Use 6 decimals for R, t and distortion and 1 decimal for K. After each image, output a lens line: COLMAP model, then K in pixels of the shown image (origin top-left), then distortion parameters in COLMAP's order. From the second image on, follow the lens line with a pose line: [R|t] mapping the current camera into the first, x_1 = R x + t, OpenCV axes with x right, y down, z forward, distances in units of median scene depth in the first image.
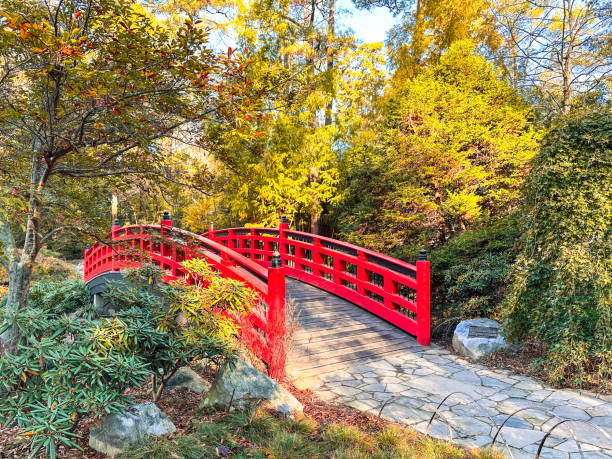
lens RADIAL K [[446.6, 0, 296.8], [0, 446.6, 233.7], [0, 0, 1]] dist [0.064229, -0.087740]
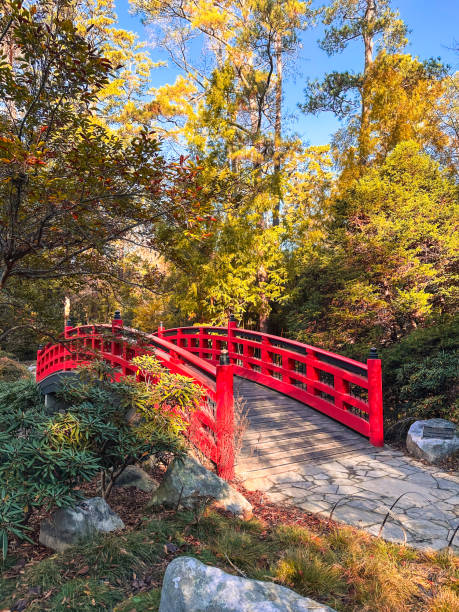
lens RADIAL K [[448.3, 0, 224.6], [0, 448.3, 300.8], [0, 0, 1]] dist [0.062398, -0.074469]
pose [[0.998861, -0.007675, -0.047100, 0.001911], [0.004151, 0.997213, -0.074486, 0.004743], [0.047540, 0.074205, 0.996109, -0.012058]]
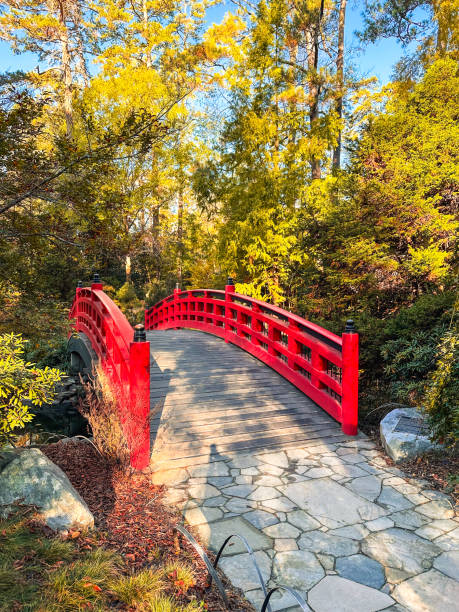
lens RADIAL K [[441.4, 0, 238.8], [0, 441.4, 306.5], [0, 0, 1]] dist [0.064778, -0.081283]
pose [[0.975174, 0.007221, -0.221322, 0.244038], [0.000855, 0.999338, 0.036371, -0.017347], [0.221438, -0.035657, 0.974522, 0.151298]]
